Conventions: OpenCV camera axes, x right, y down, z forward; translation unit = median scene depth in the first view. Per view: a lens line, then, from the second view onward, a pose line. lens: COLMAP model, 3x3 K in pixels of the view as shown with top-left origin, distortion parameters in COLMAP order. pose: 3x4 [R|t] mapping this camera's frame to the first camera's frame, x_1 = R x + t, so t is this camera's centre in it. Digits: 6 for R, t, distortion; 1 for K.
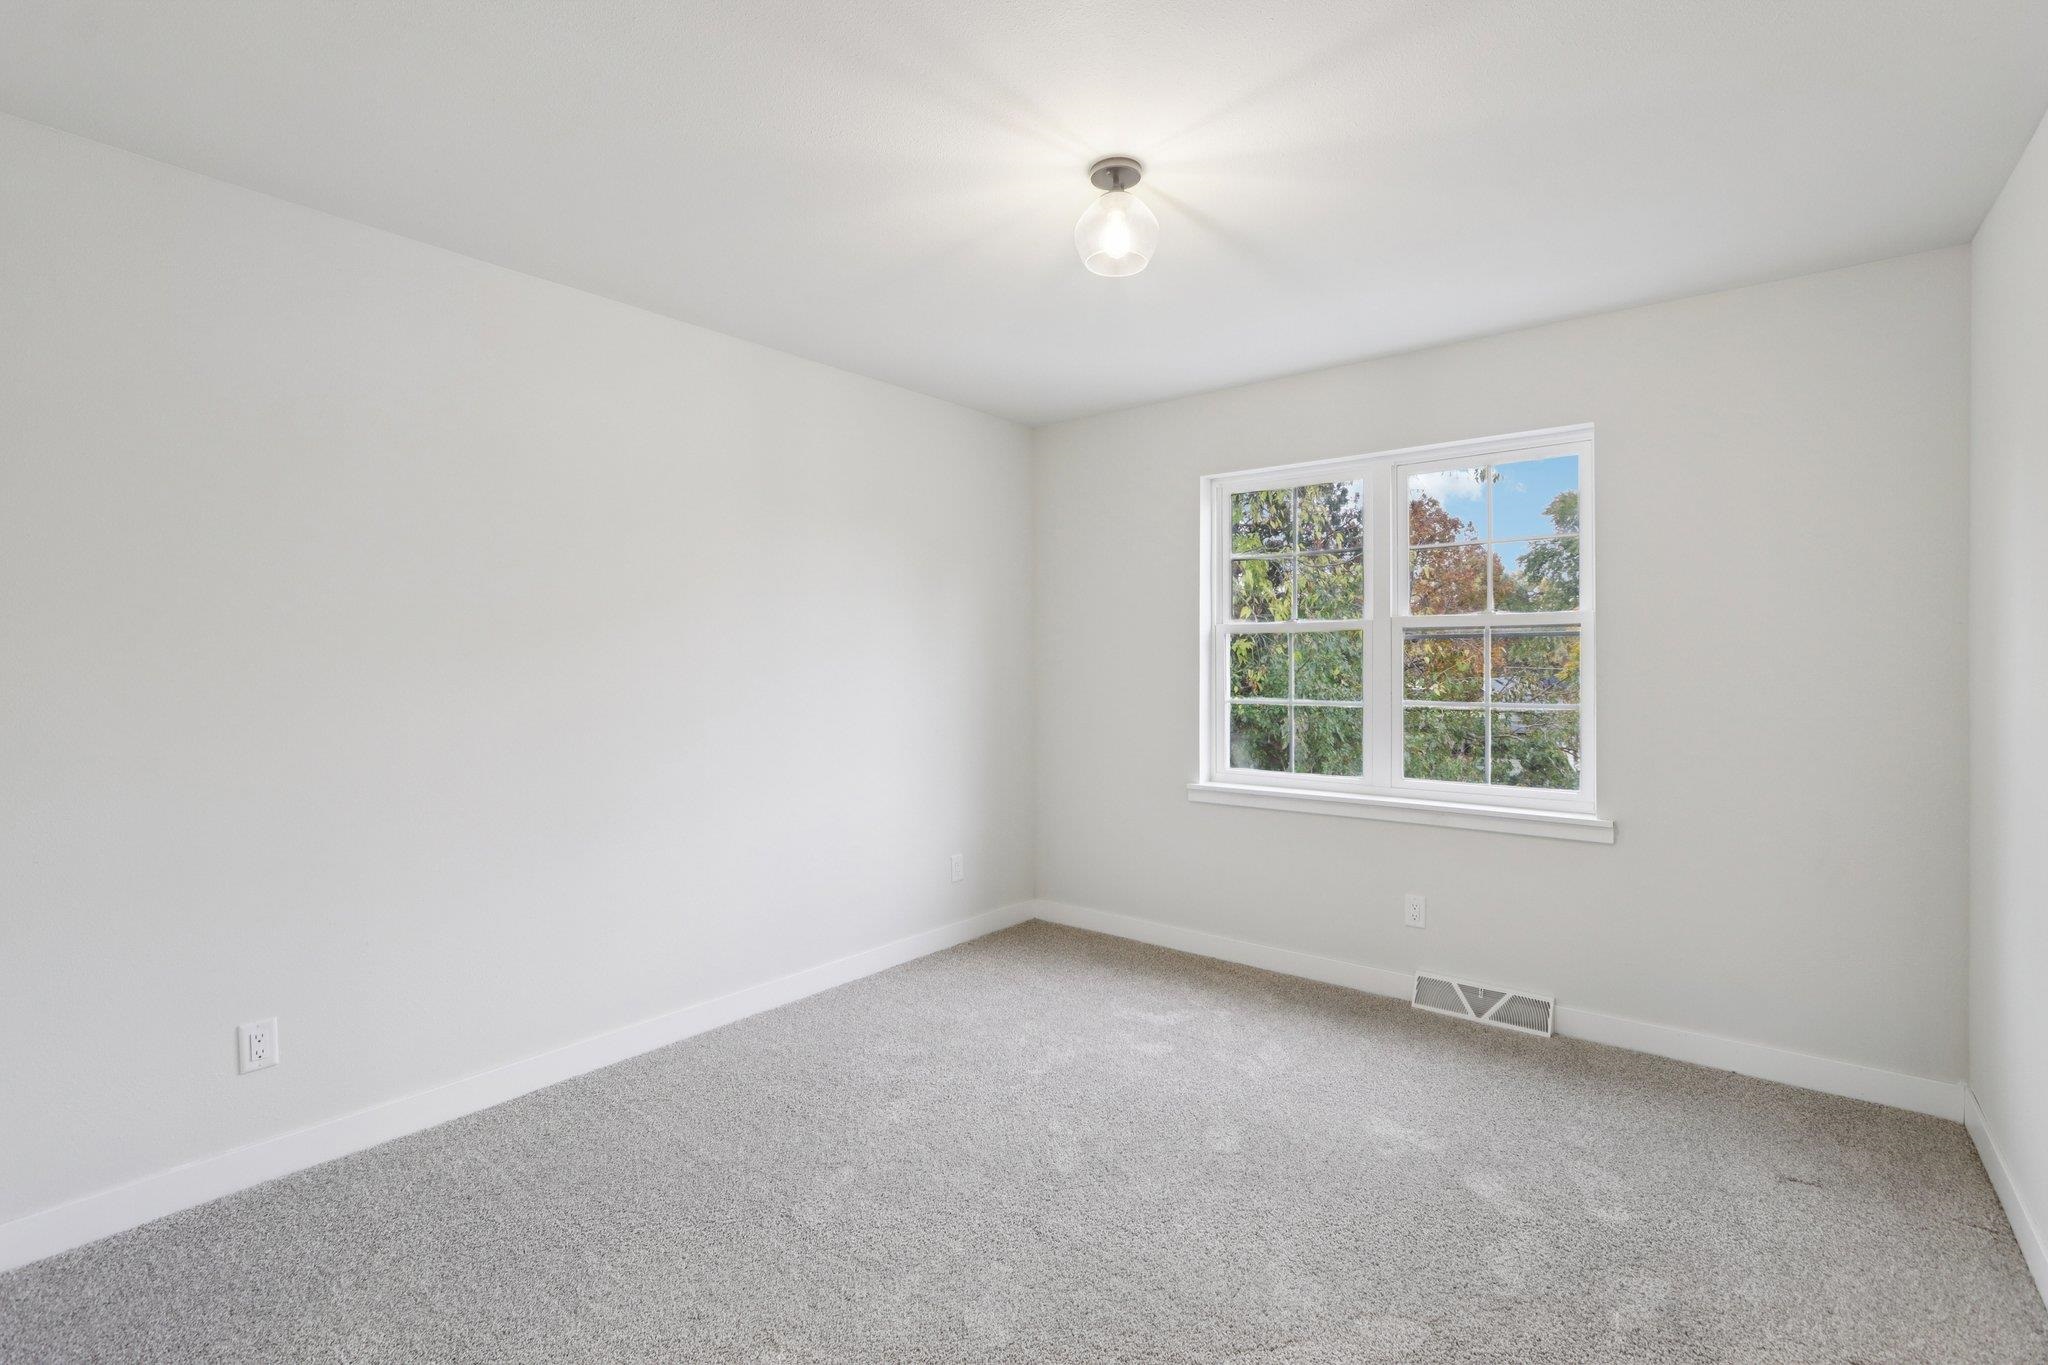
lens RADIAL K [[968.5, 0, 1045.3], [0, 968.5, 674.3], [0, 0, 1]] dist [-0.002710, 0.000302]
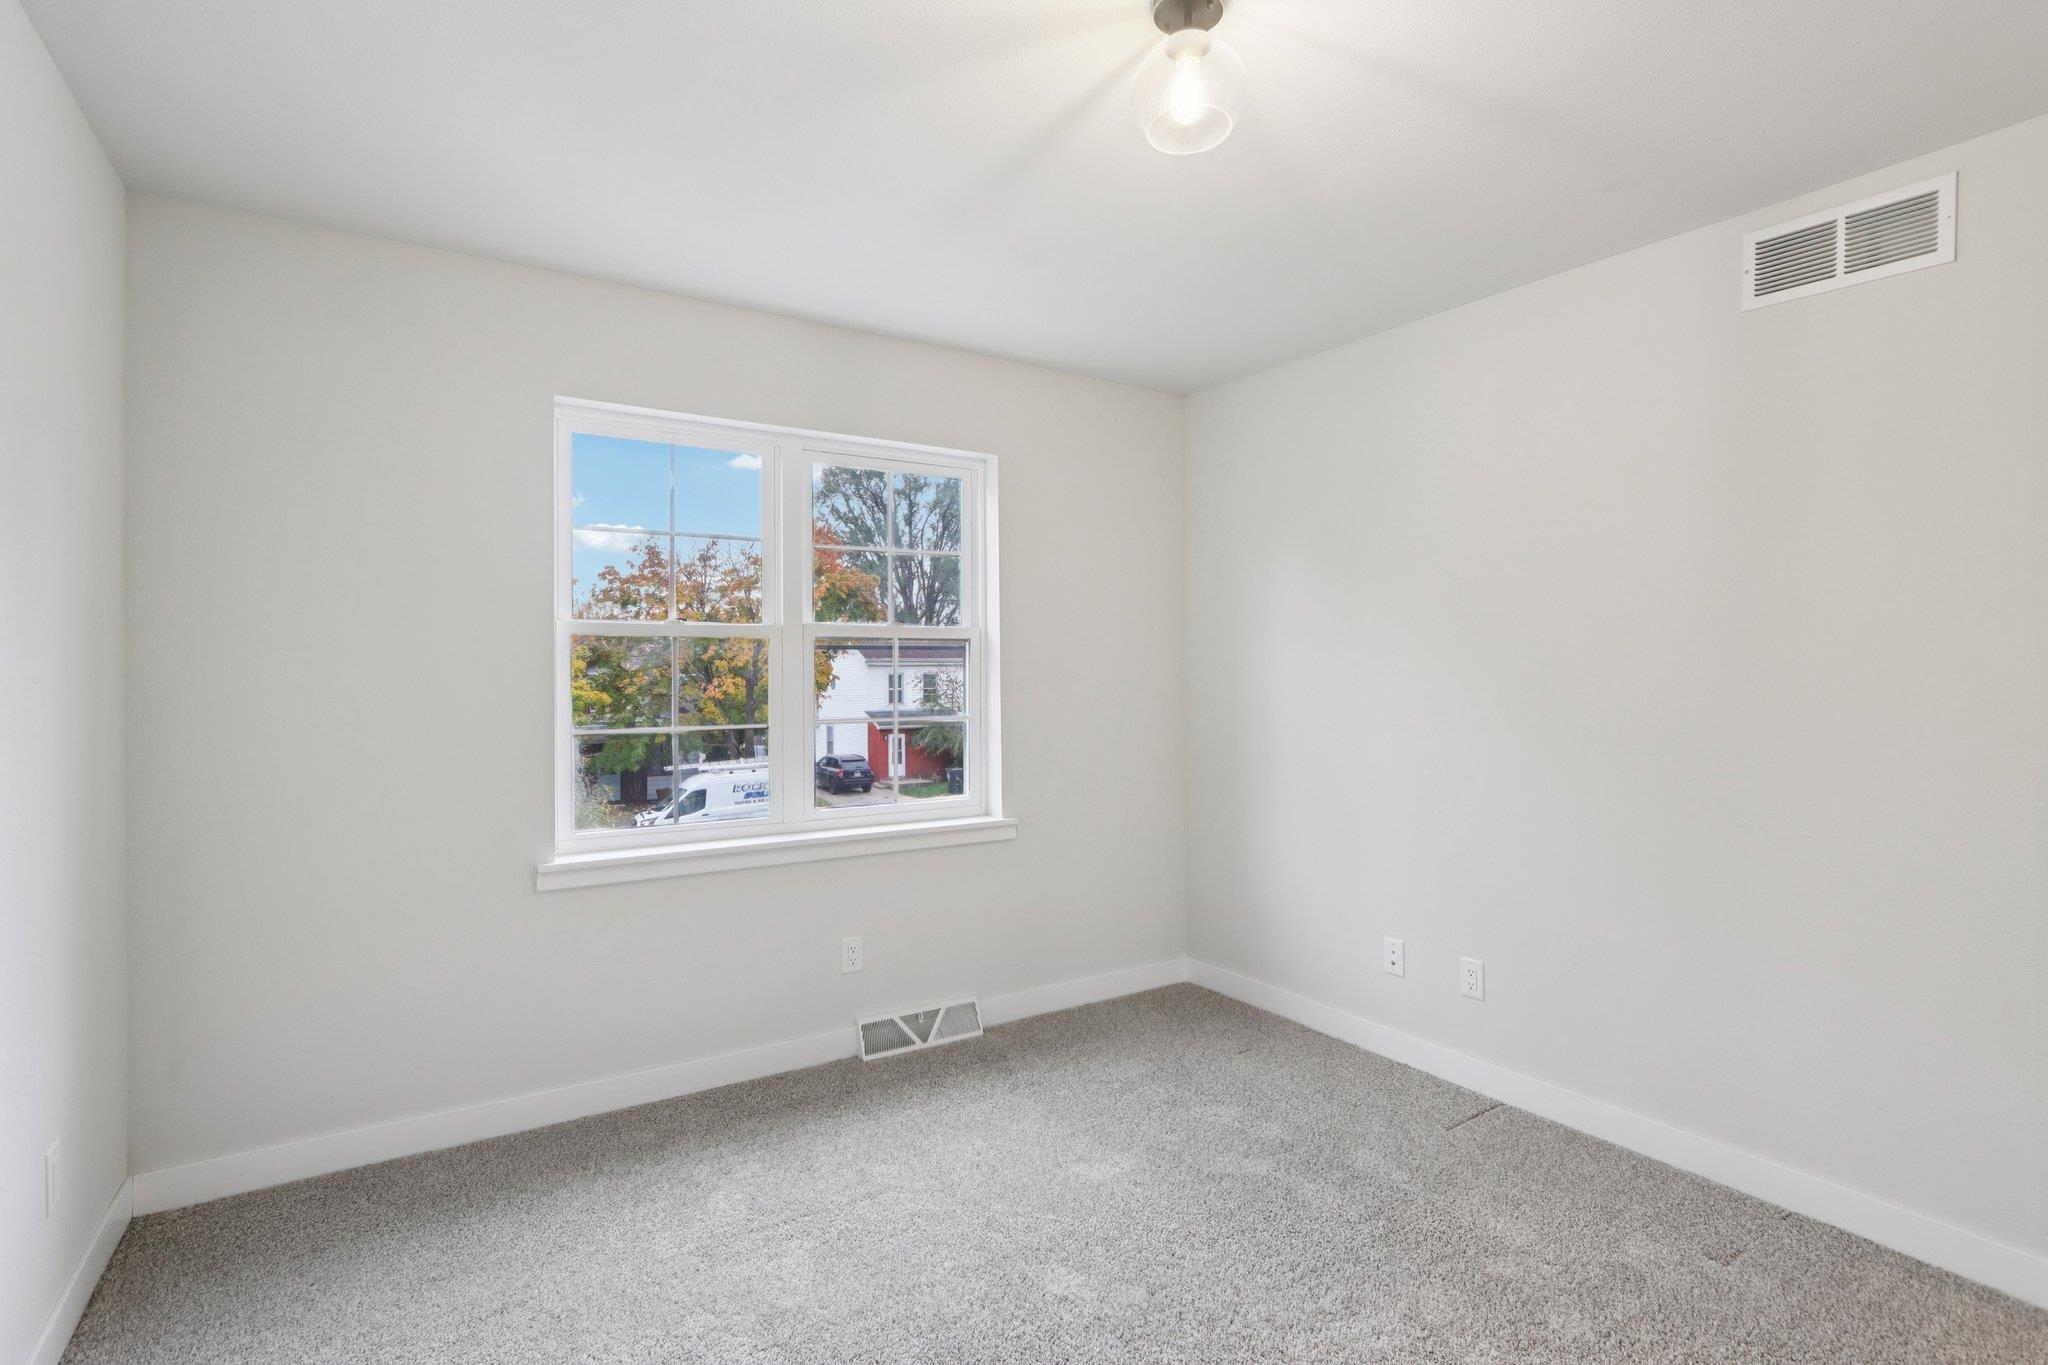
lens RADIAL K [[968.5, 0, 1032.4], [0, 968.5, 673.9], [0, 0, 1]] dist [-0.002710, 0.000302]
pose [[0.320493, -0.004672, 0.947239, -0.867967], [0.013379, 0.999910, 0.000405, -0.025589], [-0.947157, 0.012543, 0.320526, 1.171179]]
